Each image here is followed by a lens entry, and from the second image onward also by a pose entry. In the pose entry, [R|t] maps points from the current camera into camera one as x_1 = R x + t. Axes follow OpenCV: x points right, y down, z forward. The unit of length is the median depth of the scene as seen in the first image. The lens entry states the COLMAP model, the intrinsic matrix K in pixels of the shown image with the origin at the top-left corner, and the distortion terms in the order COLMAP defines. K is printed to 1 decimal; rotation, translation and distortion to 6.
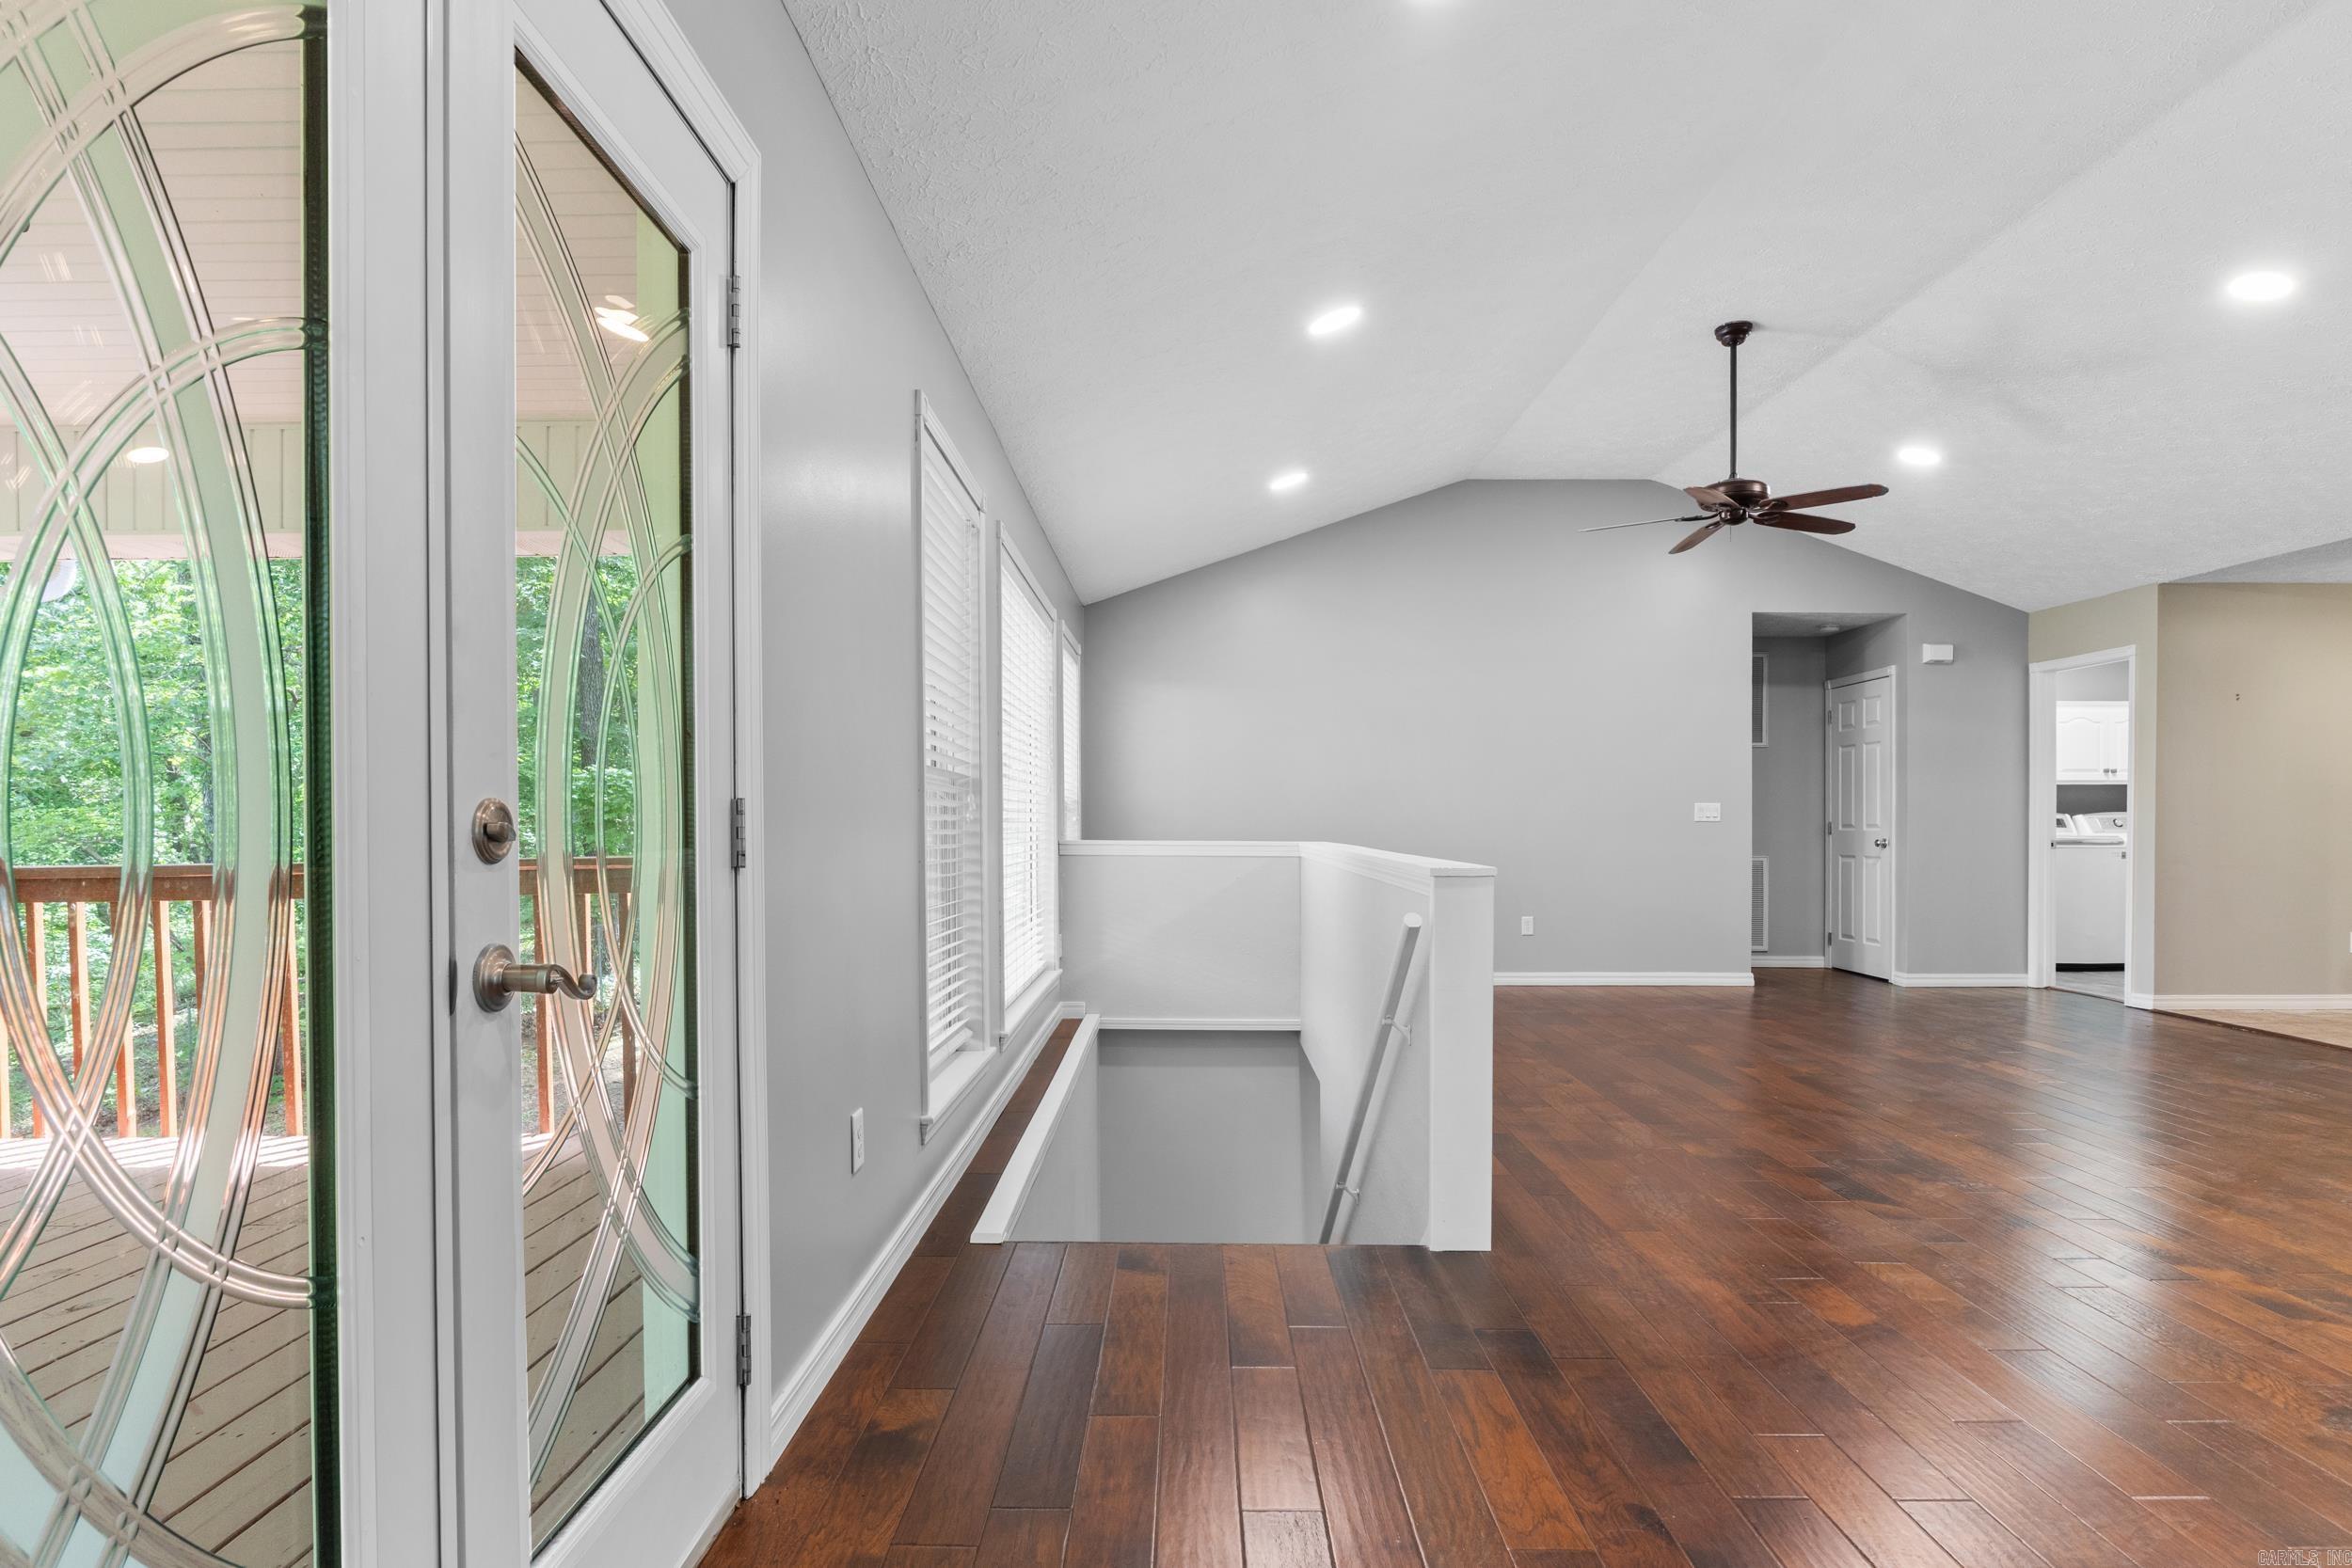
lens RADIAL K [[1241.4, 0, 1194.6], [0, 1241.4, 838.5], [0, 0, 1]] dist [-0.007049, -0.001216]
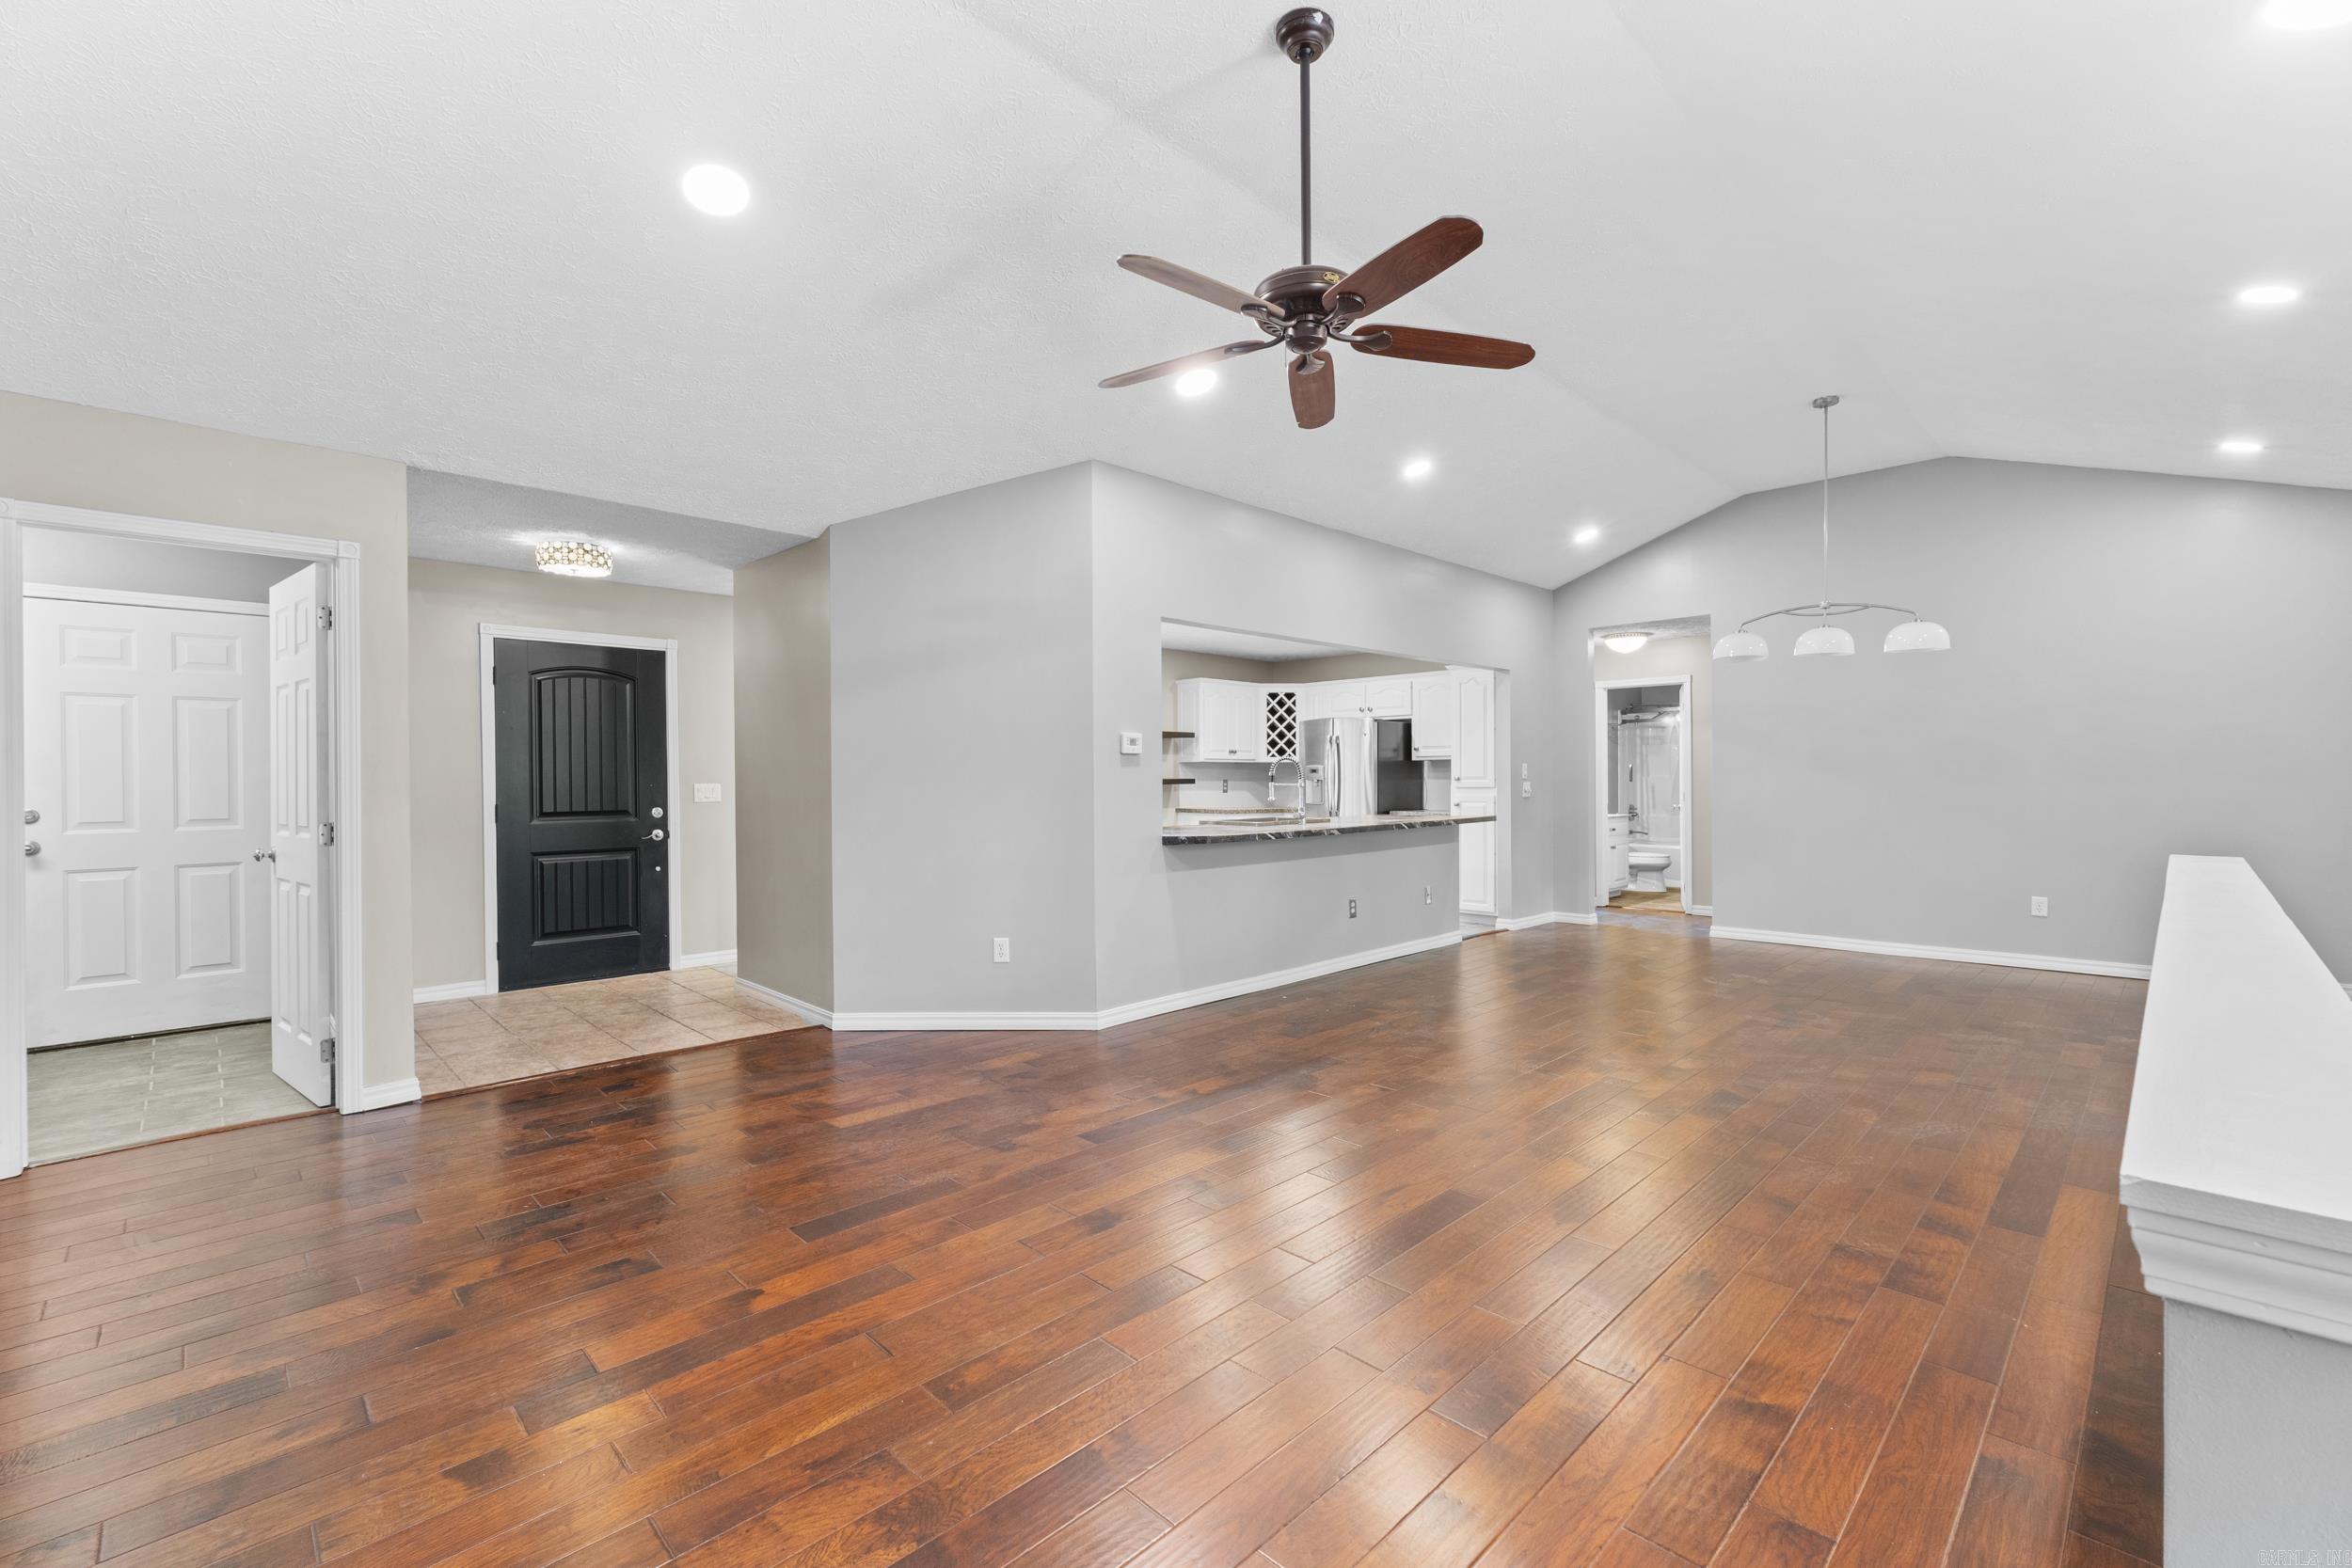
lens RADIAL K [[996.8, 0, 1187.8], [0, 996.8, 779.7], [0, 0, 1]] dist [0.006858, -0.001160]
pose [[-0.697751, 0.000393, 0.716340, 0.118645], [0.013137, 0.999839, 0.012248, -0.048079], [-0.716220, 0.017957, -0.697644, 1.423709]]
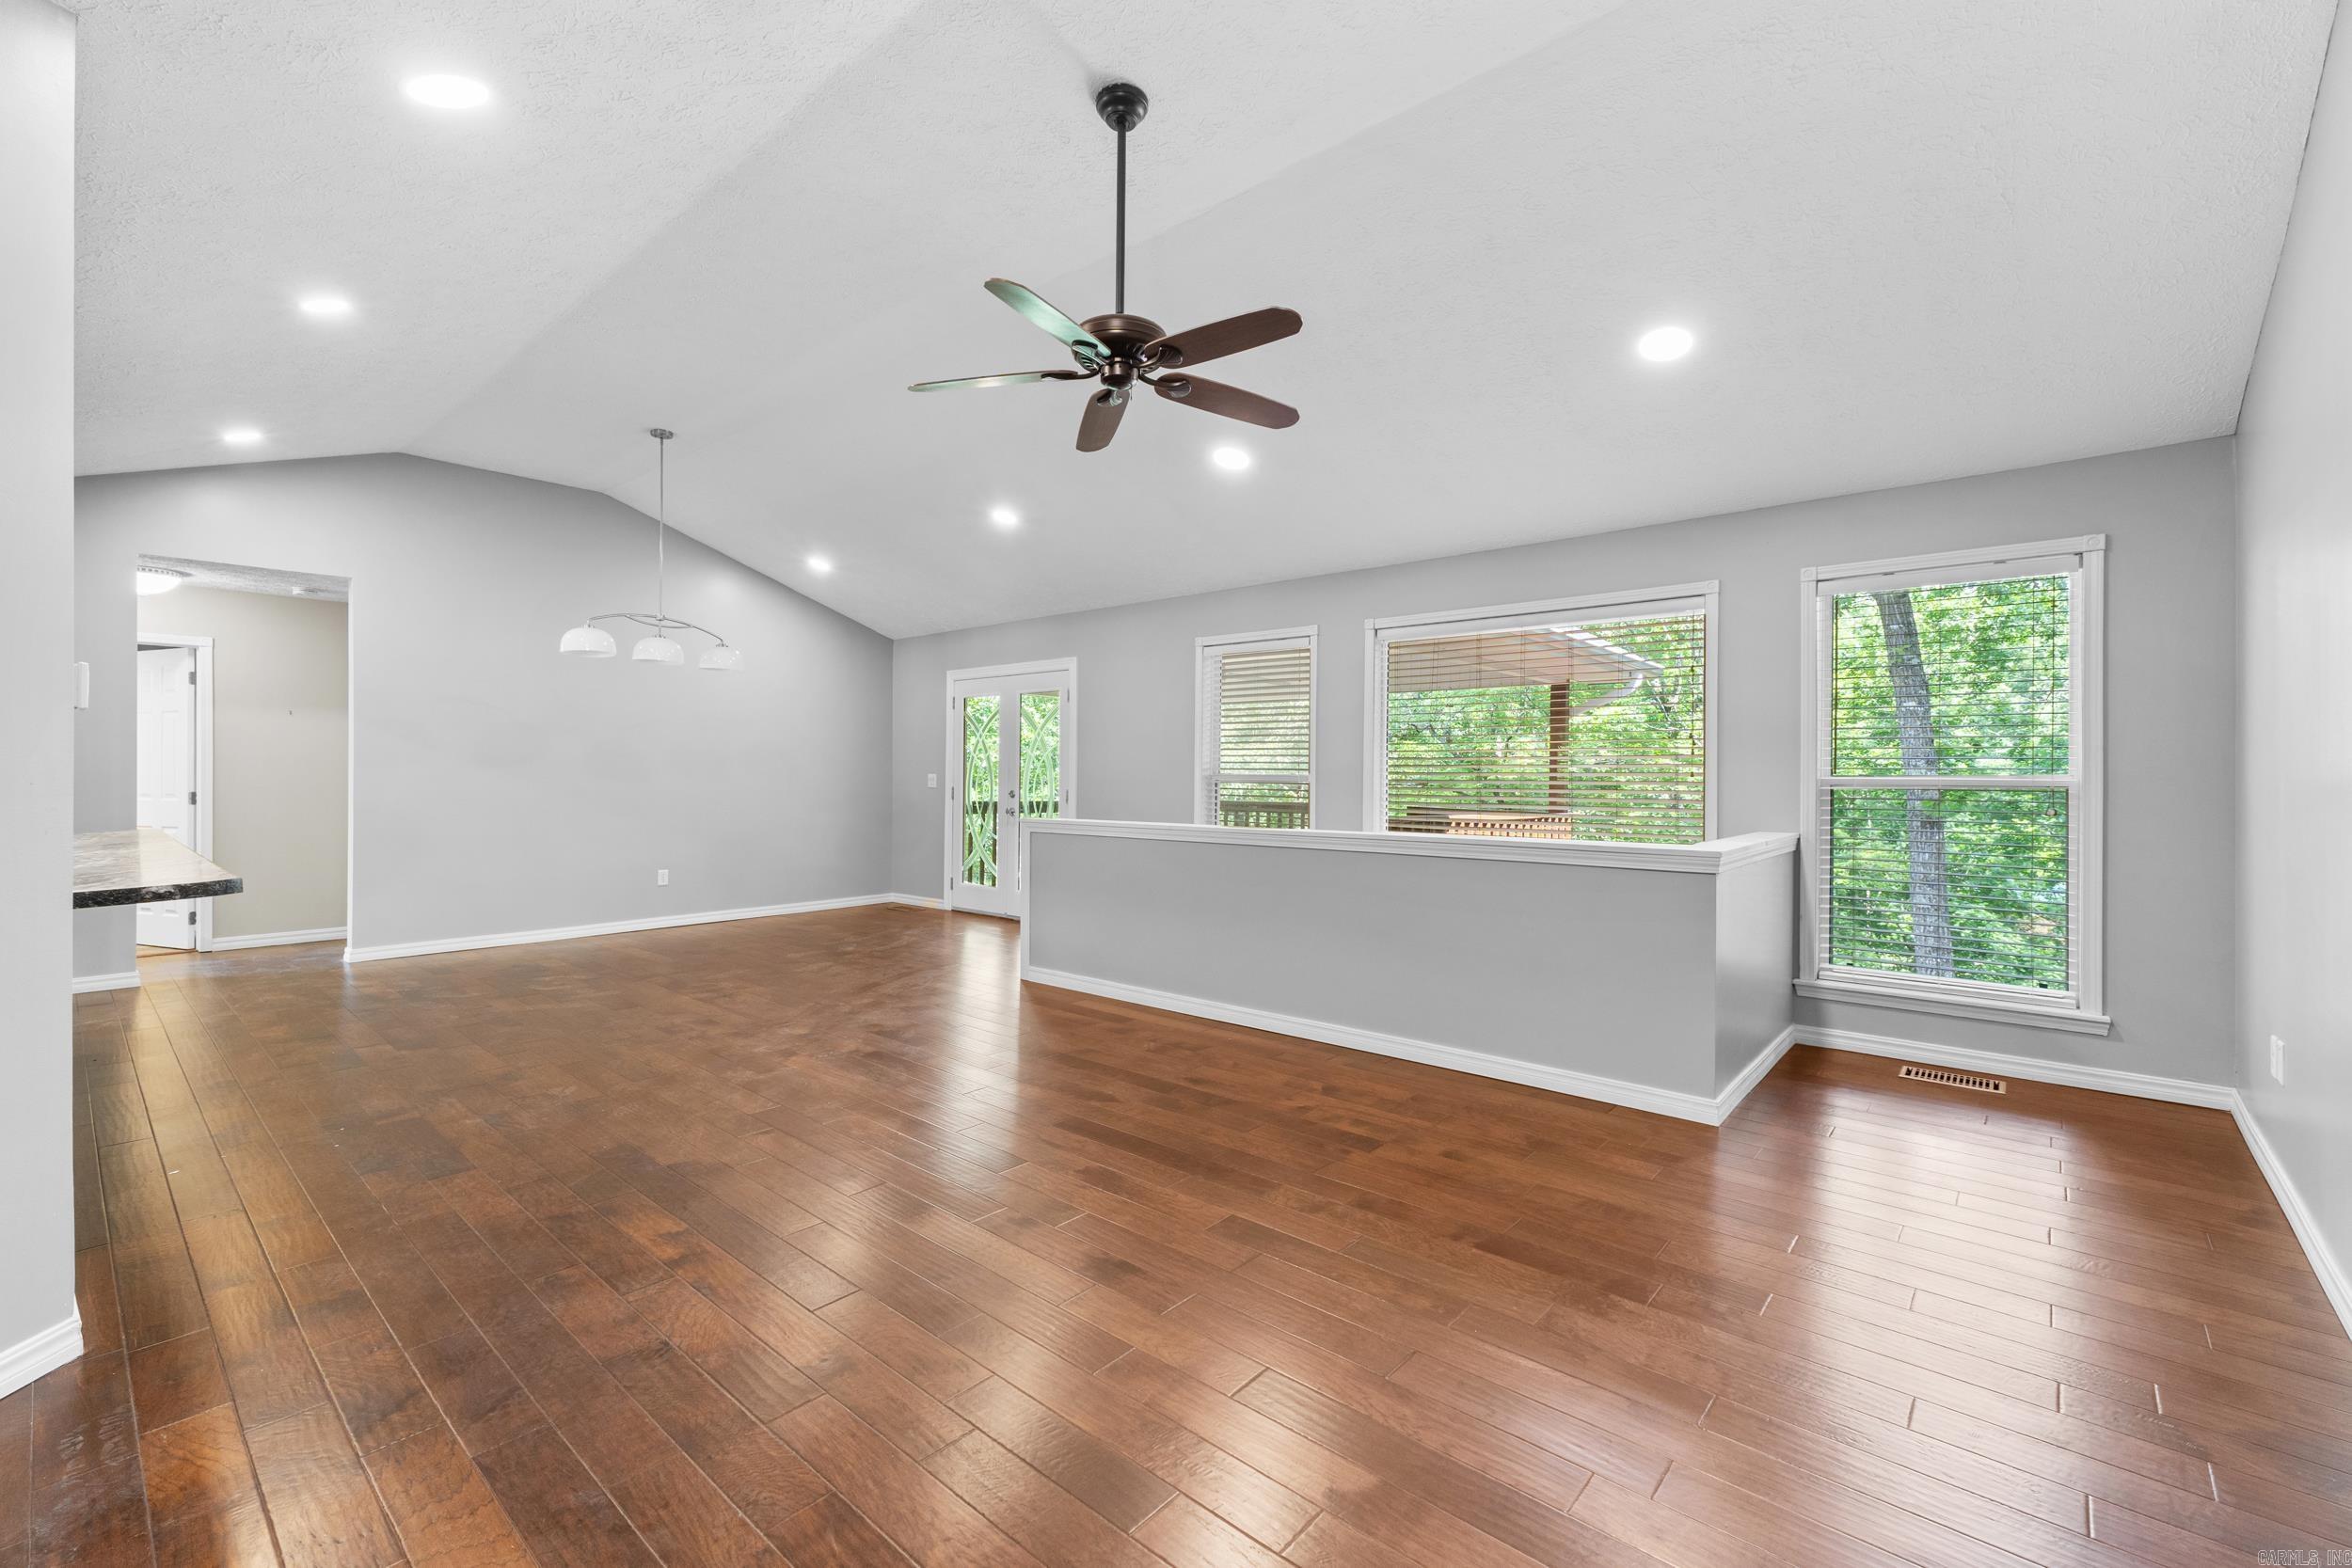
lens RADIAL K [[996.8, 0, 1171.2], [0, 996.8, 772.3], [0, 0, 1]] dist [0.006858, -0.001160]
pose [[-0.670652, -0.008646, -0.741722, 0.841743], [-0.016764, 0.999853, 0.003502, -0.044748], [0.741583, 0.014783, -0.670698, 1.425419]]
